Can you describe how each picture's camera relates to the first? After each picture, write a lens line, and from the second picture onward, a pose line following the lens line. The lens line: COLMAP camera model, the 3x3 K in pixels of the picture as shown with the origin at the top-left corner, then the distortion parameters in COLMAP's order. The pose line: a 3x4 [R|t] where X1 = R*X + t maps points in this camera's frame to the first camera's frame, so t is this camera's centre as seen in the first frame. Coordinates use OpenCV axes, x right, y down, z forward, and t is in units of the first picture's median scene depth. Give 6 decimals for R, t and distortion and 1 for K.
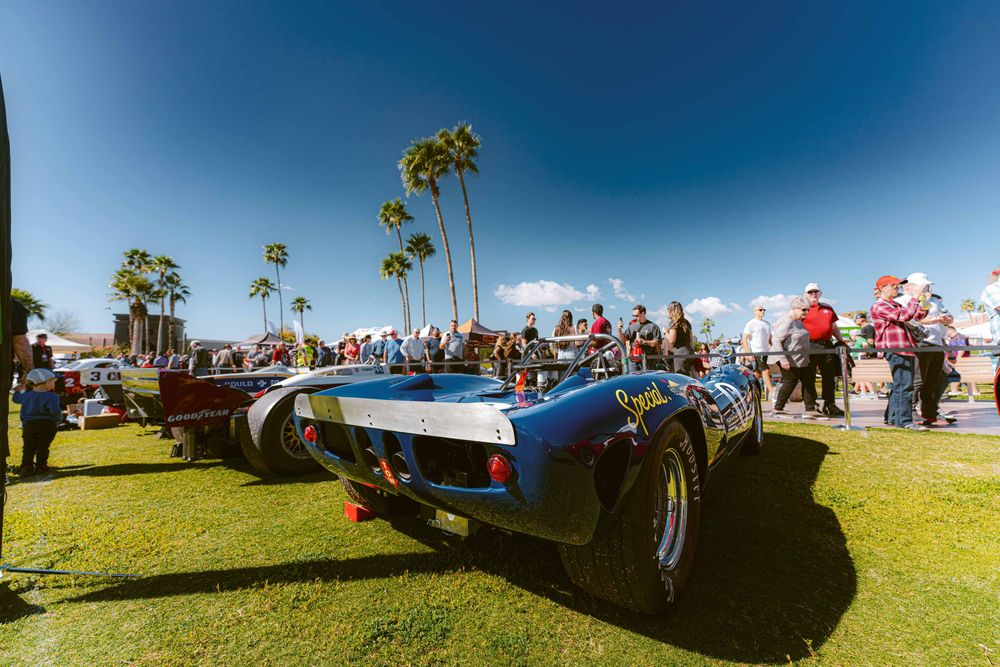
lens RADIAL K [[407.6, 0, 496.7], [0, 407.6, 336.4], [0, 0, 1]] dist [0.001743, -0.001583]
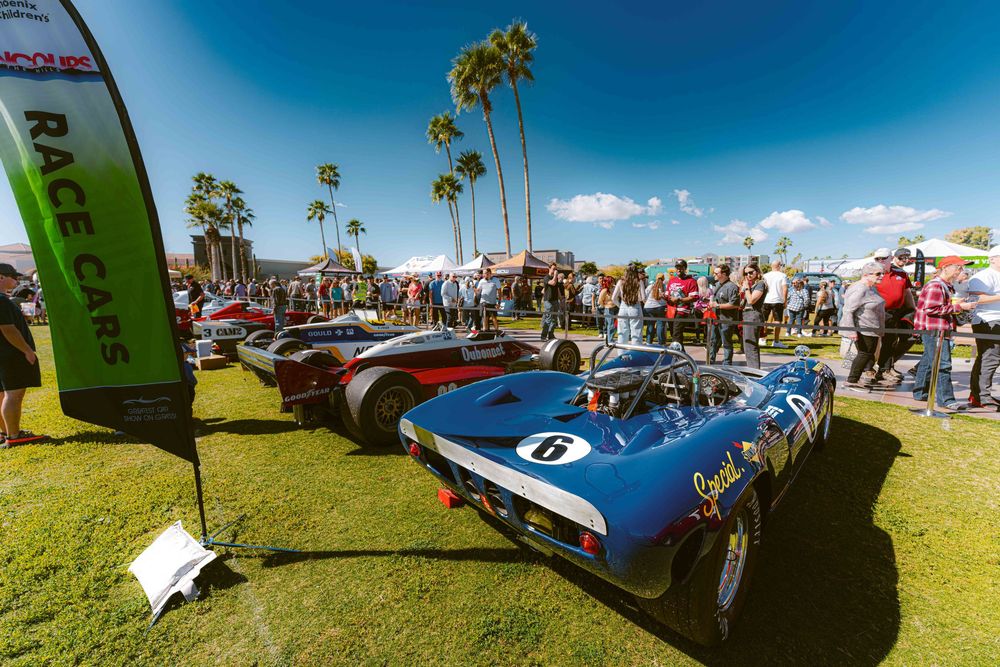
lens RADIAL K [[407.6, 0, 492.3], [0, 407.6, 339.3], [0, 0, 1]] dist [0.001743, -0.001583]
pose [[0.991464, 0.024323, -0.128091, -0.025965], [0.002479, 0.978750, 0.205041, -0.096768], [0.130356, -0.203608, 0.970336, -0.018991]]
